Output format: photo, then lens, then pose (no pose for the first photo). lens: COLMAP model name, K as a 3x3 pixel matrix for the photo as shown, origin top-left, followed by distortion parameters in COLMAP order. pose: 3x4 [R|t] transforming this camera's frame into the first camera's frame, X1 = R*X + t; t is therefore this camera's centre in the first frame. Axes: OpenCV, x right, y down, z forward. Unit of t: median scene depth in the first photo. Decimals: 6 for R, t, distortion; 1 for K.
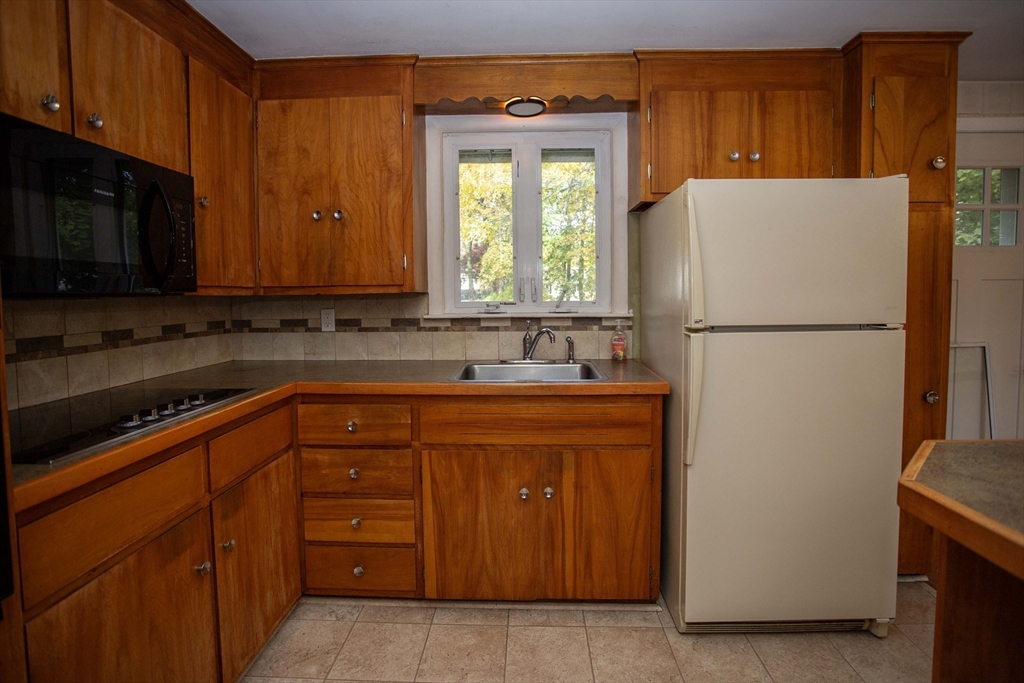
lens RADIAL K [[508.6, 0, 513.1], [0, 508.6, 316.9], [0, 0, 1]] dist [-0.075180, 0.035261]
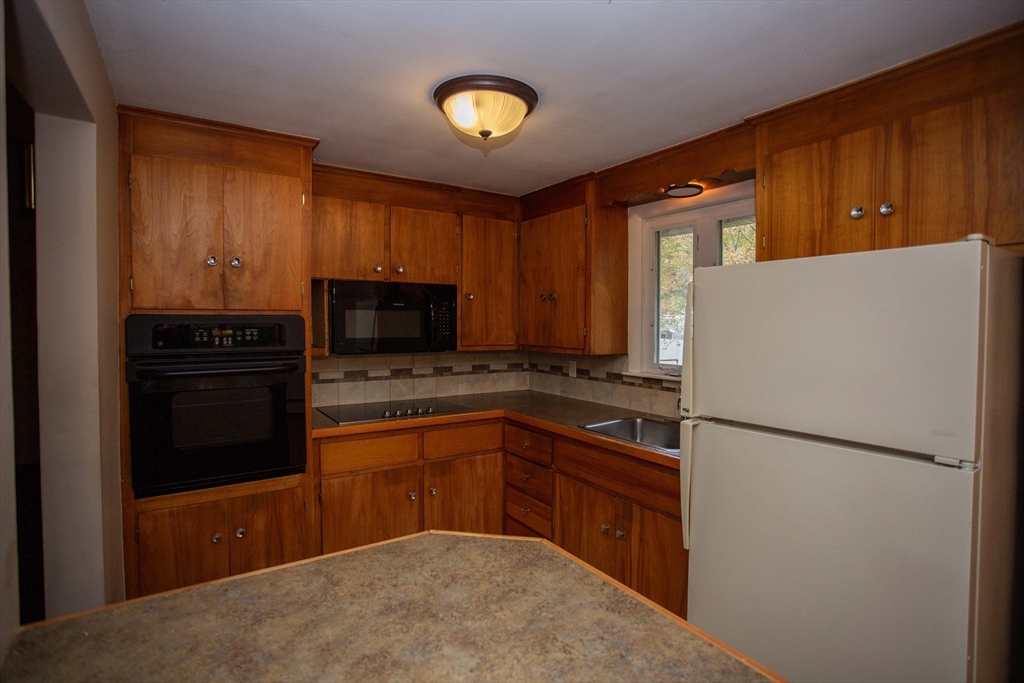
lens RADIAL K [[499.2, 0, 518.1], [0, 499.2, 340.0], [0, 0, 1]] dist [-0.075516, 0.033132]
pose [[0.585822, 0.042457, -0.809327, 0.757558], [-0.050493, 0.998599, 0.015837, -0.101790], [0.808865, 0.031587, 0.587145, 0.107228]]
